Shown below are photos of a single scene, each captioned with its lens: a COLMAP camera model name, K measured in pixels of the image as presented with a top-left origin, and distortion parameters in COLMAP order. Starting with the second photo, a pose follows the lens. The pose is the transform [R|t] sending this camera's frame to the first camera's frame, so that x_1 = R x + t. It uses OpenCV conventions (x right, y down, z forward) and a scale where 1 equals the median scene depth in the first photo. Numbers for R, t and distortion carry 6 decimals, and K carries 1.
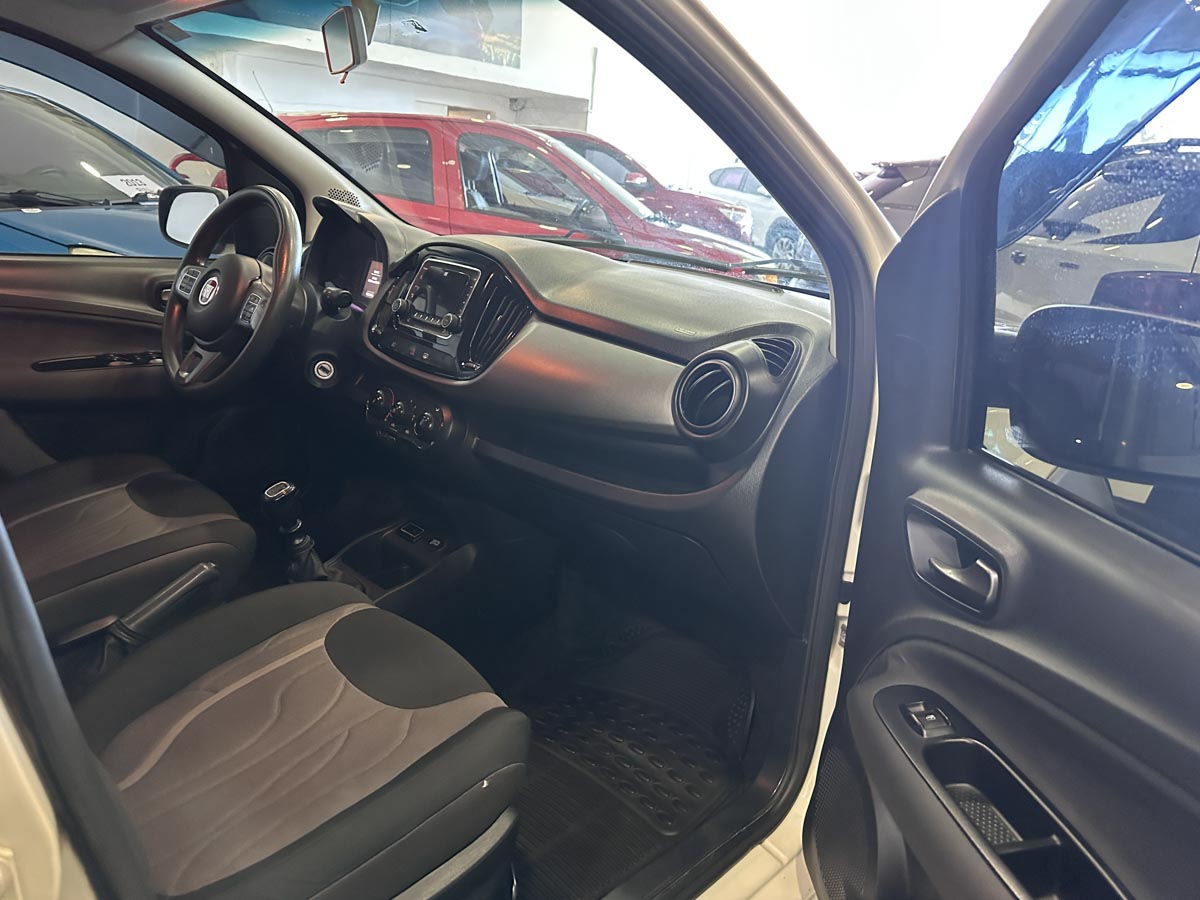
lens RADIAL K [[859.4, 0, 607.8], [0, 859.4, 452.5], [0, 0, 1]] dist [0.060061, -0.067579]
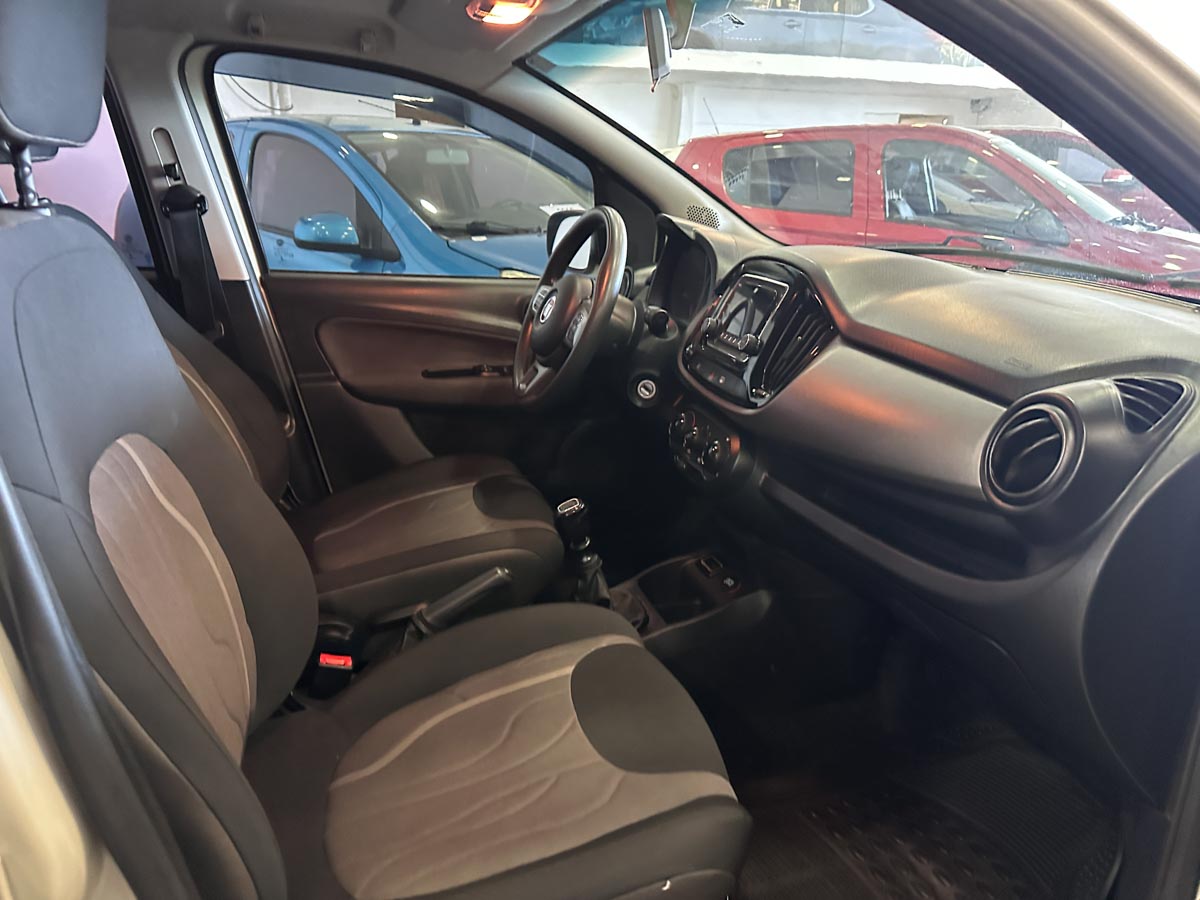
lens RADIAL K [[859.4, 0, 594.1], [0, 859.4, 450.8], [0, 0, 1]] dist [0.060061, -0.067579]
pose [[0.874459, 0.085396, -0.477523, 0.102252], [-0.094865, 0.995481, 0.004303, -0.024974], [0.475733, 0.041538, 0.878609, 0.120490]]
